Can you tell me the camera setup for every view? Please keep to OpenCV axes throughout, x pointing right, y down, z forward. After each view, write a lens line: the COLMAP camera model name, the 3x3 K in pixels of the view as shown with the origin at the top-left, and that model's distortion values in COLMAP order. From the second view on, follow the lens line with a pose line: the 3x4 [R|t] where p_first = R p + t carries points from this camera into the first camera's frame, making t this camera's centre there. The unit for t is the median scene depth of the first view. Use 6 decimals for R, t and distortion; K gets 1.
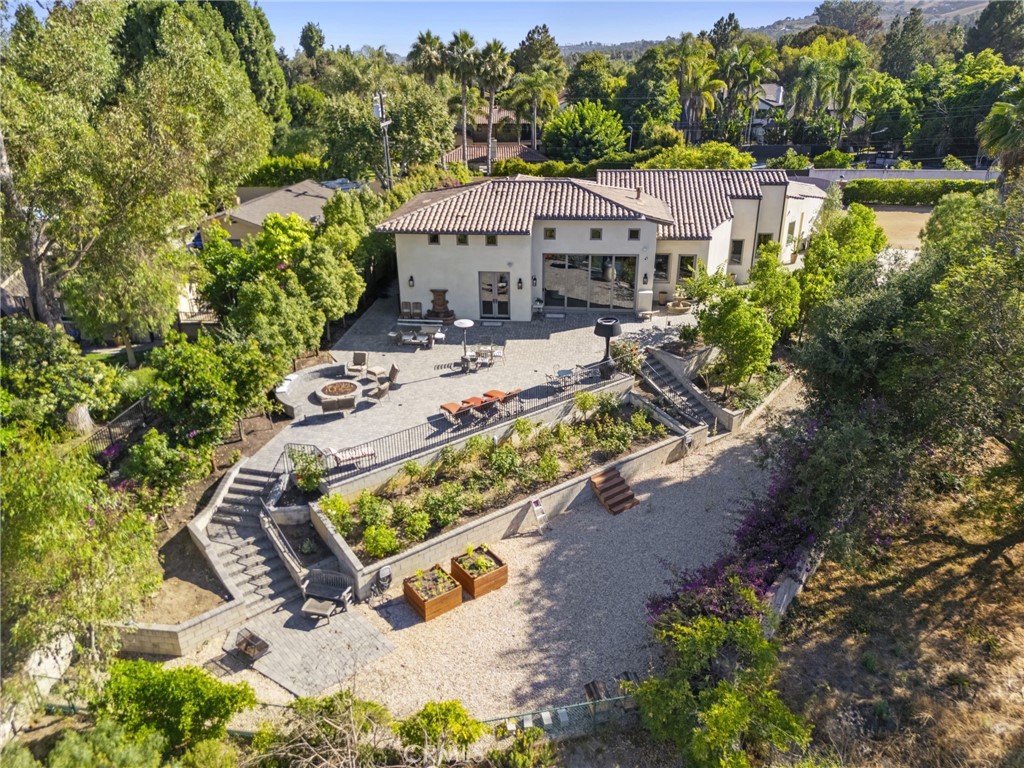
lens RADIAL K [[722.4, 0, 512.2], [0, 722.4, 384.5], [0, 0, 1]] dist [0.043777, -0.036420]
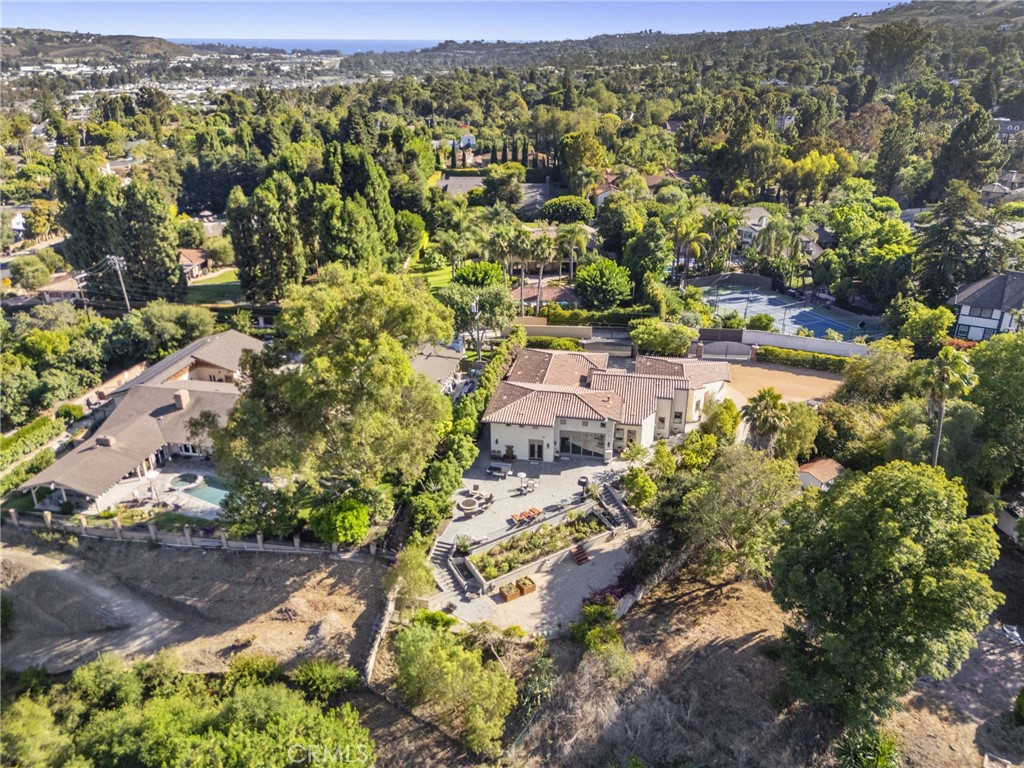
lens RADIAL K [[722.4, 0, 515.9], [0, 722.4, 379.9], [0, 0, 1]] dist [0.043777, -0.036420]
pose [[0.997757, 0.038366, -0.054852, 0.033323], [-0.038279, 0.999264, 0.002630, -0.445250], [0.054912, -0.000524, 0.998491, -1.478535]]
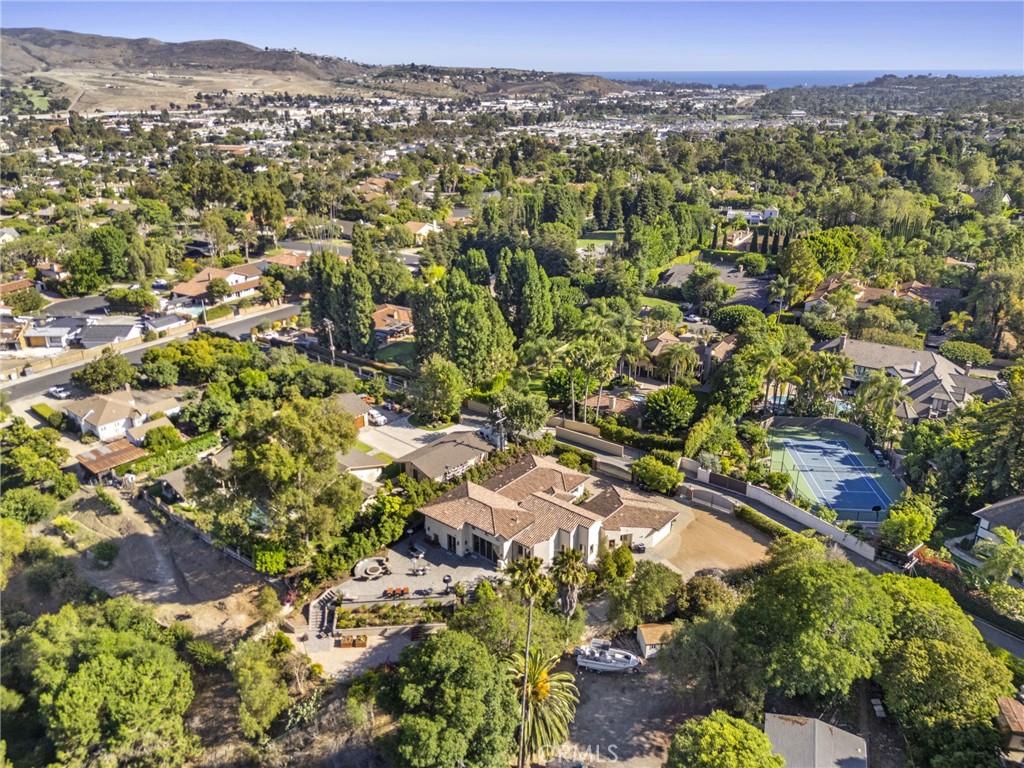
lens RADIAL K [[722.4, 0, 537.7], [0, 722.4, 382.1], [0, 0, 1]] dist [0.043777, -0.036420]
pose [[0.852313, 0.217165, -0.475818, 1.870093], [-0.235922, 0.971549, 0.020821, -1.124789], [0.466802, 0.094510, 0.879297, -1.696565]]
